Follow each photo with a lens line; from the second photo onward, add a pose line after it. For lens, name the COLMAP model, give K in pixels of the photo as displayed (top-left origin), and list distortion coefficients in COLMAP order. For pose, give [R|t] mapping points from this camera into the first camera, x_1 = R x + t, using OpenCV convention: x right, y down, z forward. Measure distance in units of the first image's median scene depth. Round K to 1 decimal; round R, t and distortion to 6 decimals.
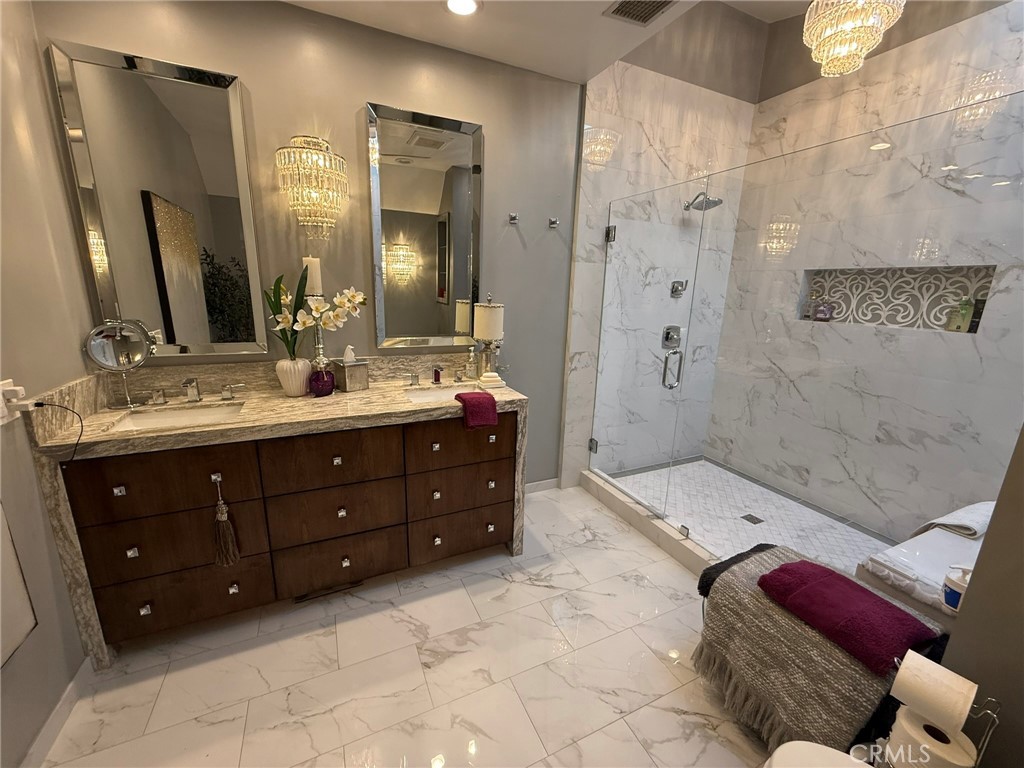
lens RADIAL K [[408.0, 0, 510.1], [0, 408.0, 385.1], [0, 0, 1]] dist [0.000555, 0.000020]
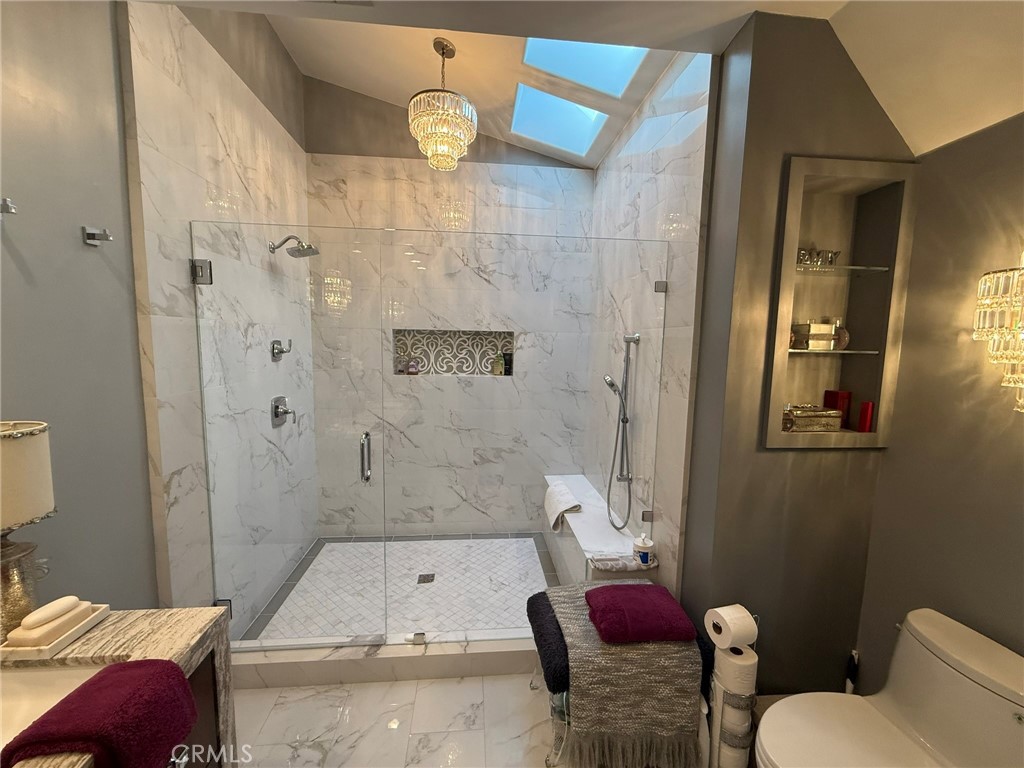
lens RADIAL K [[408.0, 0, 508.7], [0, 408.0, 385.4], [0, 0, 1]] dist [0.000555, 0.000020]
pose [[0.340175, -0.124434, 0.932093, -0.205760], [0.210672, 0.976096, 0.053422, -0.142441], [-0.916460, 0.178193, 0.358258, 0.394514]]
